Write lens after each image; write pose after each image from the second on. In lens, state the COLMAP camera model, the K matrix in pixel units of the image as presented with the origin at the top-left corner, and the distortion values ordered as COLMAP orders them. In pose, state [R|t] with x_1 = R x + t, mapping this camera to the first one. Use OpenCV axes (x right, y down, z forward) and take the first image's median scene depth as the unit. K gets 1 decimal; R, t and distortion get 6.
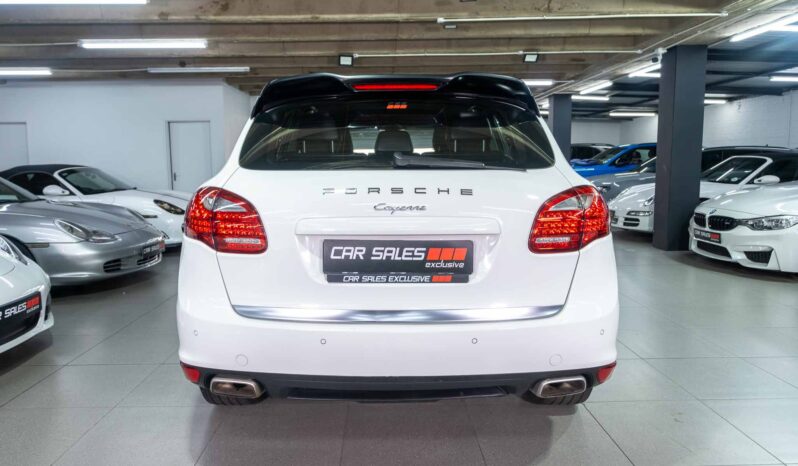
lens RADIAL K [[550.1, 0, 385.0], [0, 550.1, 219.9], [0, 0, 1]] dist [0.001417, 0.001184]
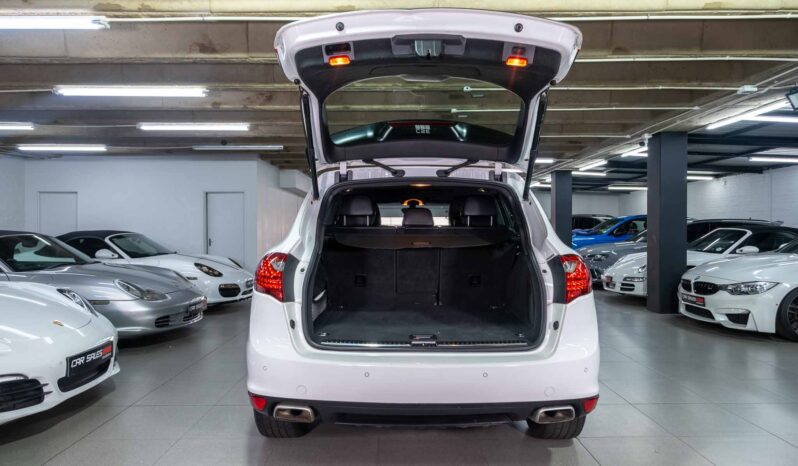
lens RADIAL K [[521.2, 0, 401.9], [0, 521.2, 233.6], [0, 0, 1]] dist [0.002580, 0.001616]
pose [[0.999952, 0.008696, 0.004590, -0.011333], [-0.008209, 0.995229, -0.097217, 0.003543], [-0.005414, 0.097174, 0.995253, -0.067729]]
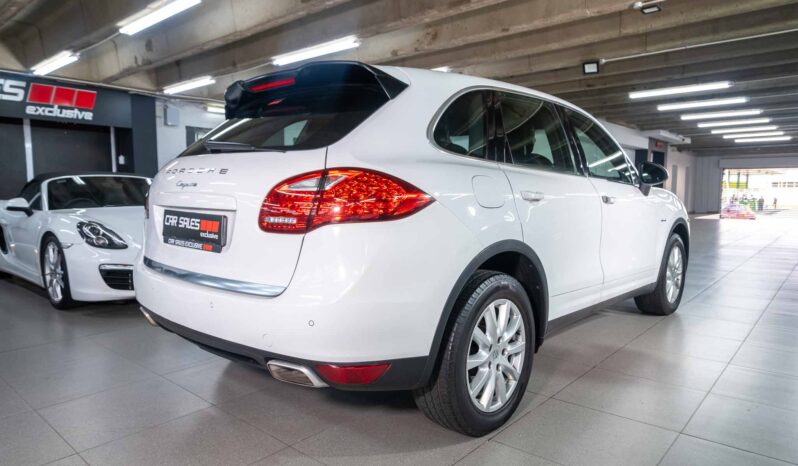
lens RADIAL K [[521.2, 0, 397.0], [0, 521.2, 231.0], [0, 0, 1]] dist [0.002580, 0.001616]
pose [[0.742990, 0.066086, -0.666032, 0.368272], [-0.079505, 0.996782, 0.010213, 0.009936], [0.664564, 0.045365, 0.745853, 0.148625]]
